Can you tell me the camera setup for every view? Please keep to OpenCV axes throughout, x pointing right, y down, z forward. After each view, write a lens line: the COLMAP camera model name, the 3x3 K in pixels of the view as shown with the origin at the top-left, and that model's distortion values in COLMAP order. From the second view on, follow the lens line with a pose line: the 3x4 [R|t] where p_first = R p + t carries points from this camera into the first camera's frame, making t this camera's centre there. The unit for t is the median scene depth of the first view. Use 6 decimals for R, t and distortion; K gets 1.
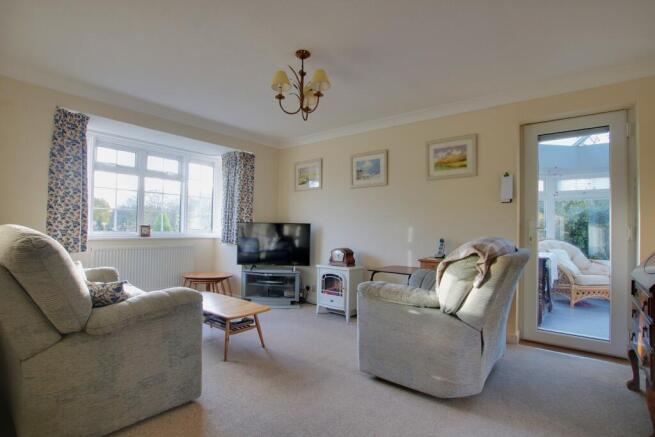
lens RADIAL K [[311.8, 0, 327.5], [0, 311.8, 217.6], [0, 0, 1]] dist [-0.003823, -0.000505]
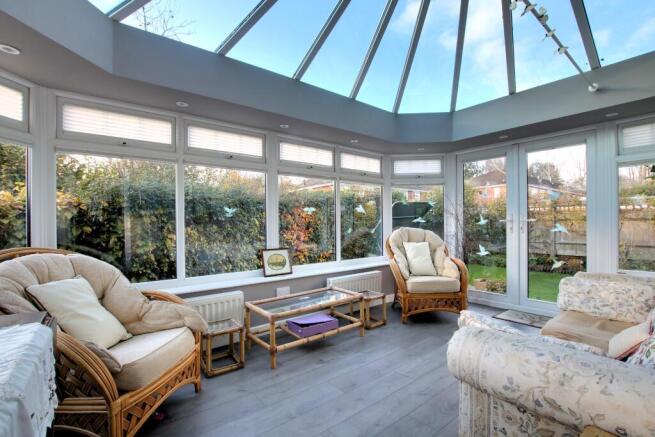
lens RADIAL K [[311.8, 0, 329.0], [0, 311.8, 217.1], [0, 0, 1]] dist [-0.003823, -0.000505]
pose [[0.230777, -0.014783, 0.972894, 0.420903], [-0.016994, 0.999671, 0.019220, 0.016381], [-0.972858, -0.020969, 0.230449, 0.565268]]
